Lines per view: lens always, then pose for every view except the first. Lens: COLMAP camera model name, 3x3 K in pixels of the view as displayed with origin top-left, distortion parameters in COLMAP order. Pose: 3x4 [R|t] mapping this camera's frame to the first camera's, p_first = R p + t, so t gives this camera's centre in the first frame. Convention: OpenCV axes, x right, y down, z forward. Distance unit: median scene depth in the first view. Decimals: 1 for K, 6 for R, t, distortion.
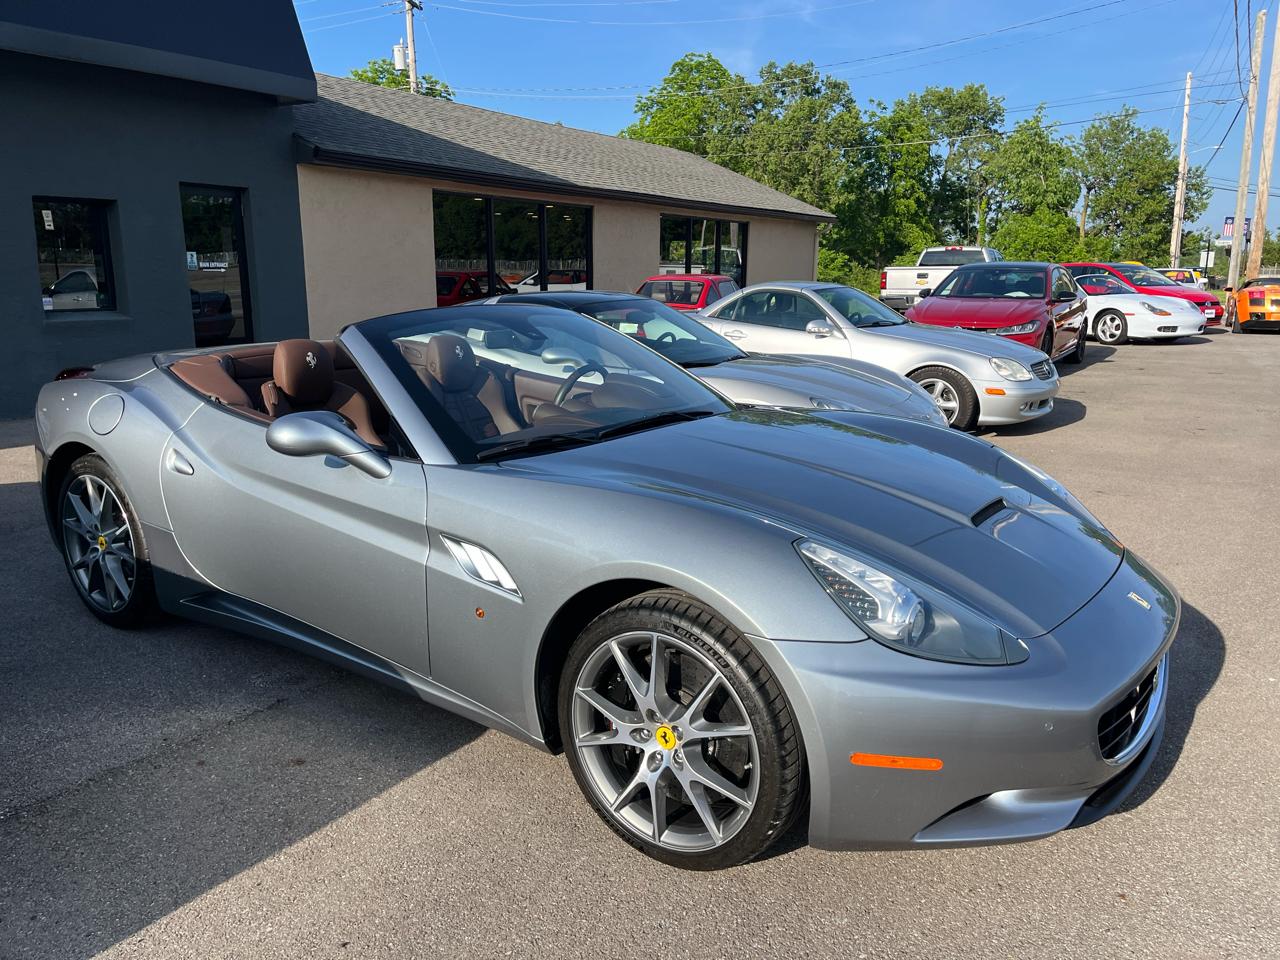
lens RADIAL K [[1018.4, 0, 665.8], [0, 1018.4, 502.5], [0, 0, 1]] dist [0.078325, -0.093183]
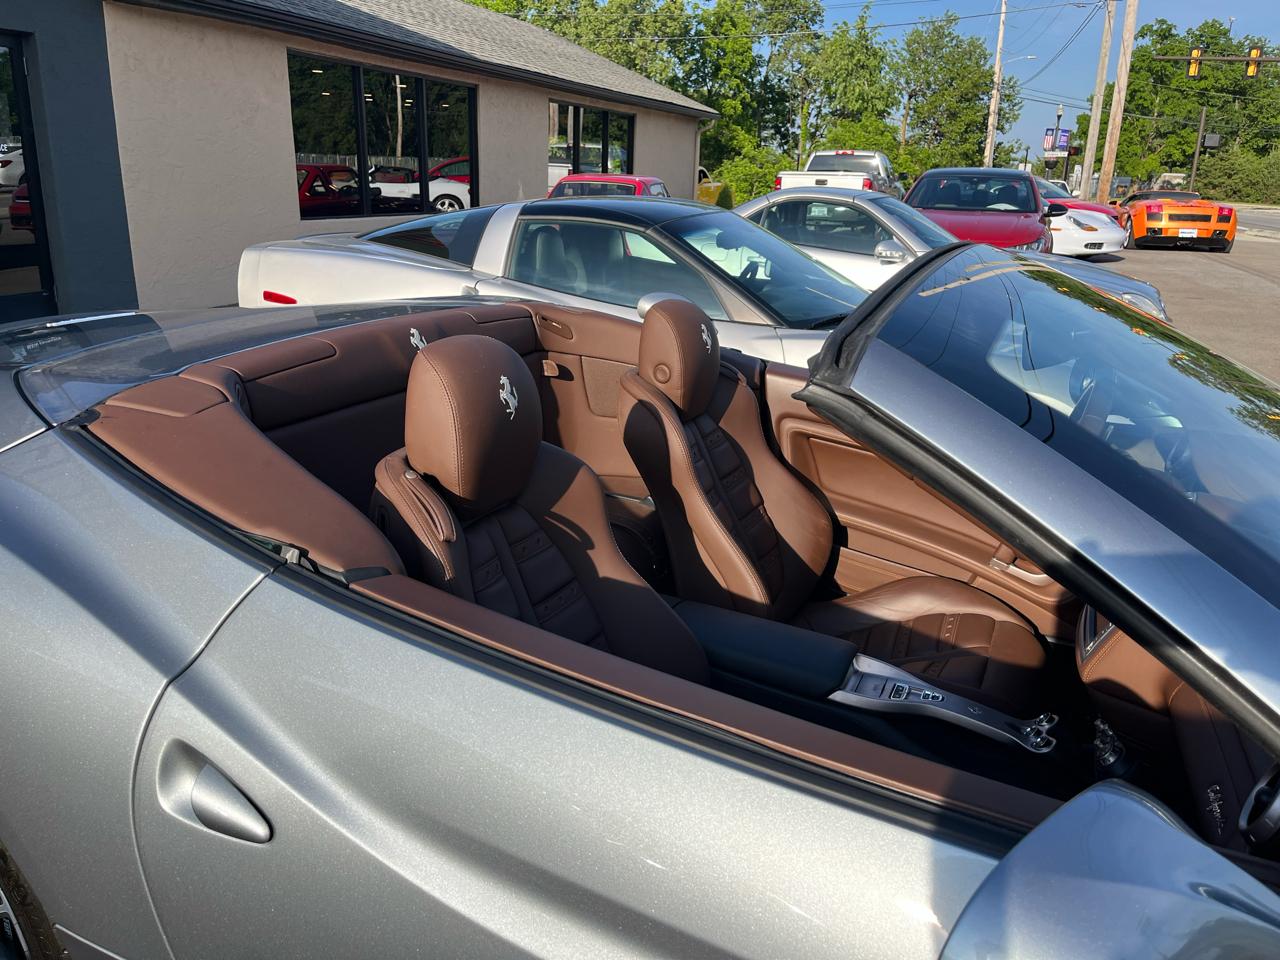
lens RADIAL K [[1018.4, 0, 651.6], [0, 1018.4, 483.0], [0, 0, 1]] dist [0.078325, -0.093183]
pose [[0.982466, -0.034681, 0.183185, -0.080211], [0.021611, 0.997107, 0.072869, -0.029522], [-0.185183, -0.067632, 0.980374, 0.139770]]
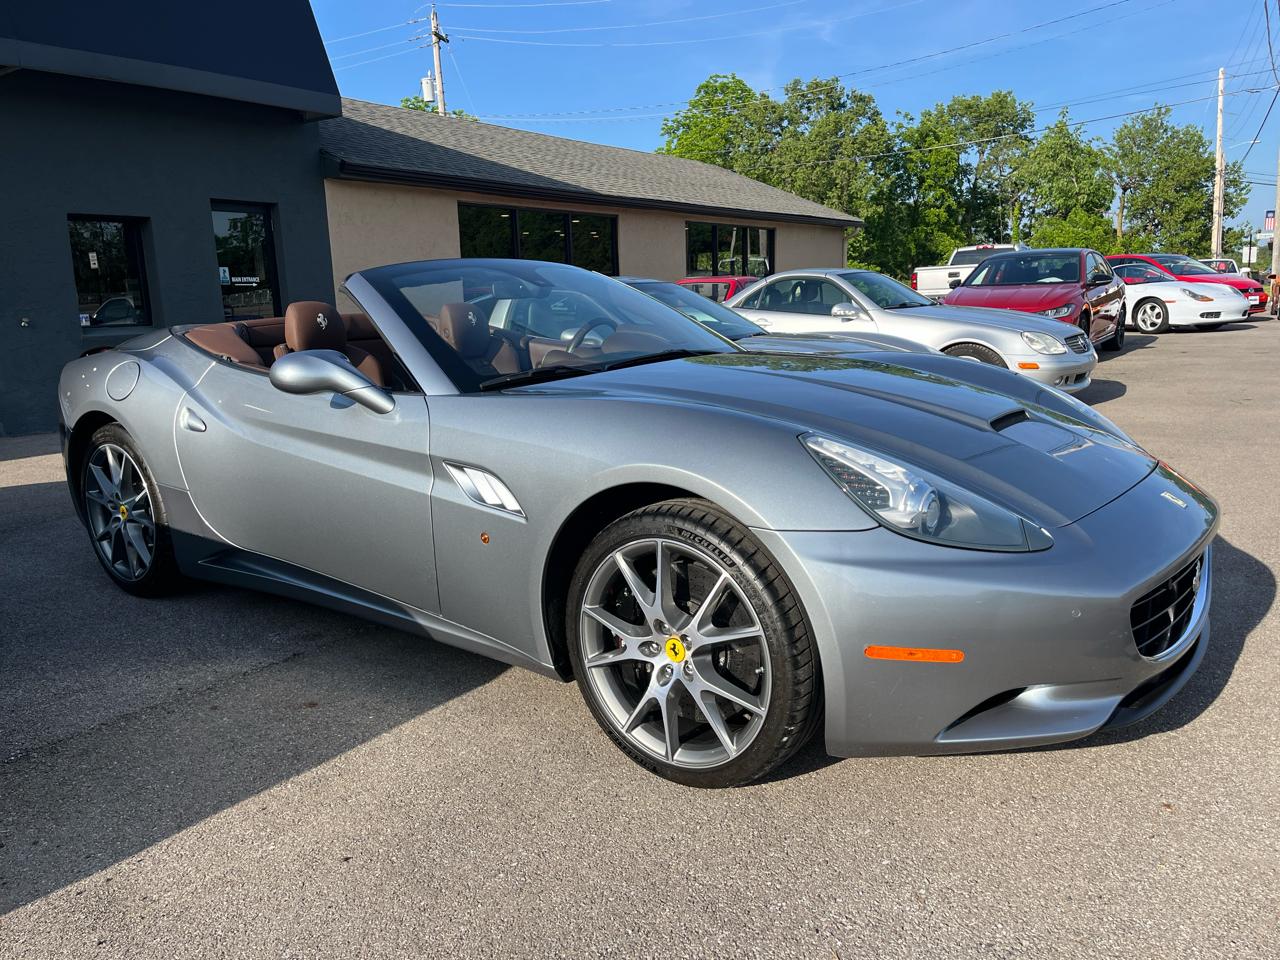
lens RADIAL K [[1018.4, 0, 657.1], [0, 1018.4, 499.8], [0, 0, 1]] dist [0.078325, -0.093183]
pose [[0.998325, -0.033465, -0.047189, 0.004723], [0.032149, 0.999080, -0.028390, 0.016333], [0.048096, 0.026826, 0.998482, 0.004912]]
